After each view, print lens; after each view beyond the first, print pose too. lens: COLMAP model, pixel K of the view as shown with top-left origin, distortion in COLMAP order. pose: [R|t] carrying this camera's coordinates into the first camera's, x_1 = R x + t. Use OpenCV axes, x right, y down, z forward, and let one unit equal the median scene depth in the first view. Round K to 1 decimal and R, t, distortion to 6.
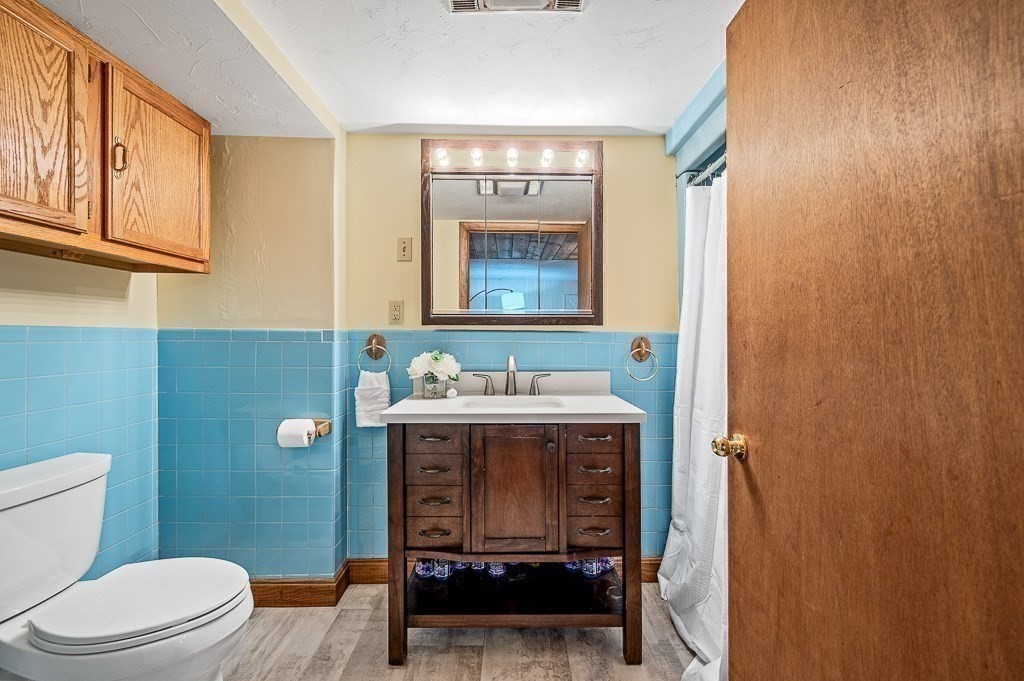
lens RADIAL K [[402.0, 0, 512.0], [0, 402.0, 340.5], [0, 0, 1]] dist [0.001825, -0.000044]
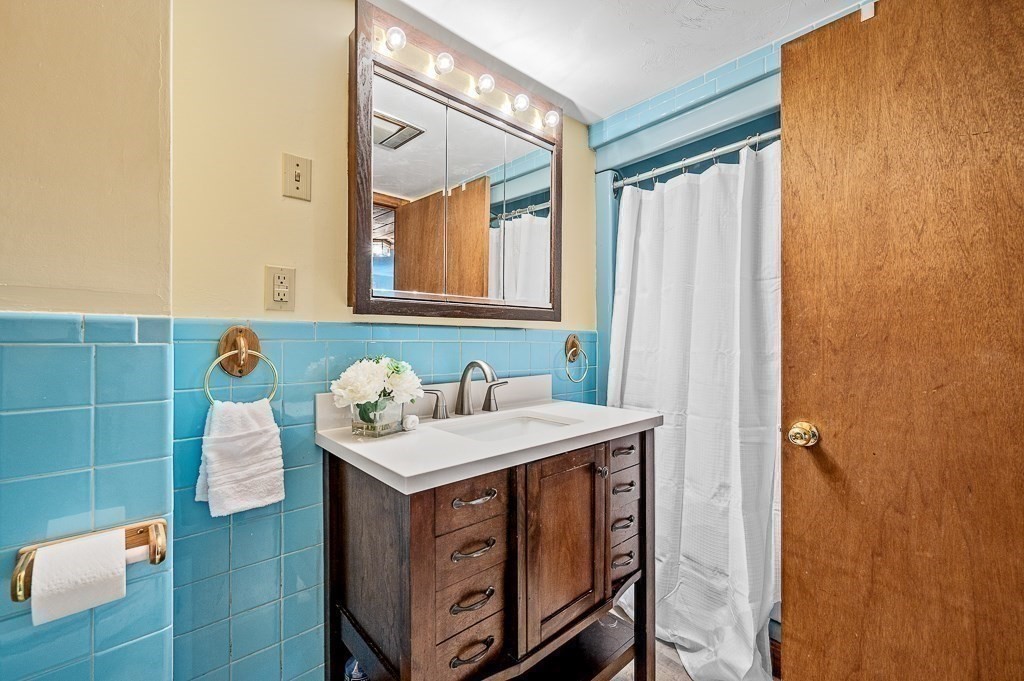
lens RADIAL K [[422.6, 0, 512.0], [0, 422.6, 340.5], [0, 0, 1]] dist [-0.000250, 0.000740]
pose [[0.753093, -0.006983, 0.657877, -0.467820], [0.007155, 0.999971, 0.002423, 0.001019], [-0.657875, 0.002882, 0.753122, 0.389338]]
